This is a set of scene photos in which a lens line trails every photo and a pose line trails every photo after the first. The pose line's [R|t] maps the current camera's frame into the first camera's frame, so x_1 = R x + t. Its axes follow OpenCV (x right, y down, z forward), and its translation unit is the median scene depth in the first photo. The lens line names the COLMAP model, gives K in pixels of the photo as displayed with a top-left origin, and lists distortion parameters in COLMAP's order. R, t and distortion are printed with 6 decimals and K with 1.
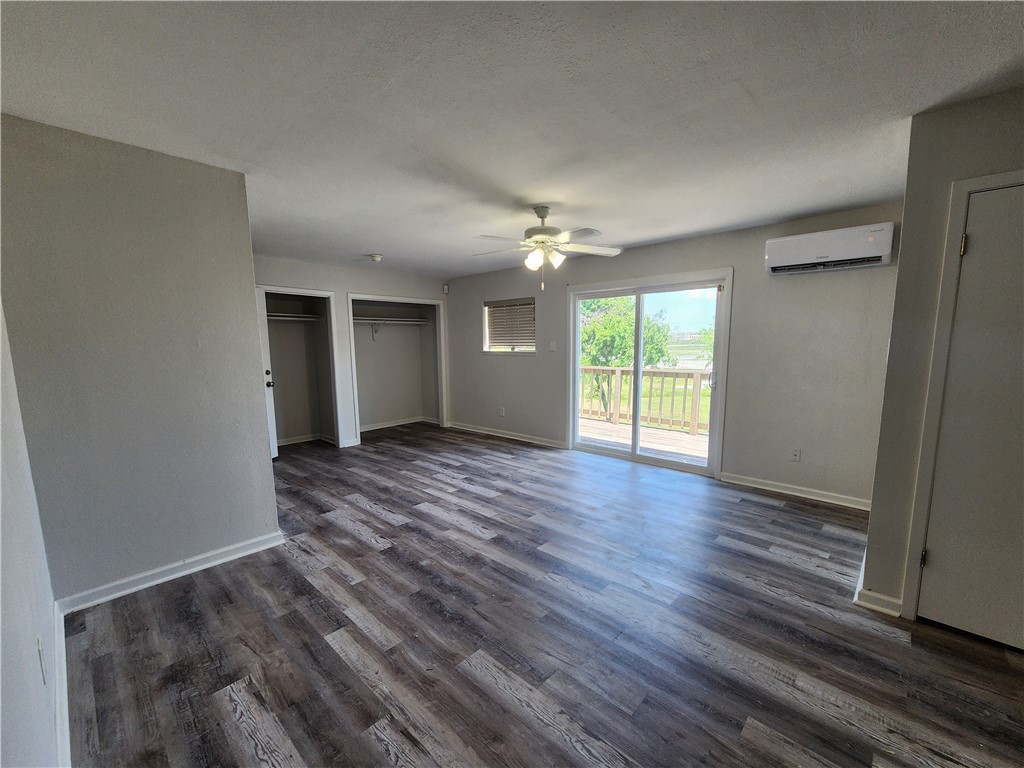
lens RADIAL K [[420.2, 0, 504.2], [0, 420.2, 397.9], [0, 0, 1]] dist [-0.000057, 0.000941]
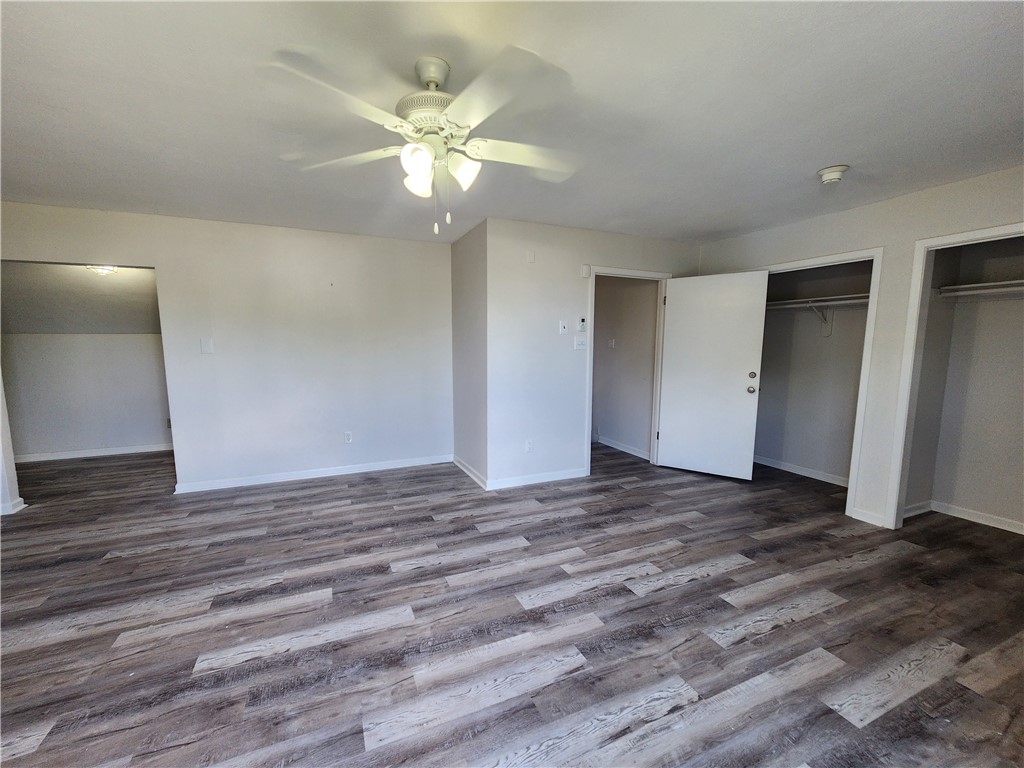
lens RADIAL K [[420.2, 0, 504.2], [0, 420.2, 397.9], [0, 0, 1]] dist [-0.000057, 0.000941]
pose [[-0.384331, 0.124232, -0.914798, 0.514681], [-0.117203, 0.976321, 0.181828, -0.151945], [0.915725, 0.177099, -0.360670, 1.213105]]
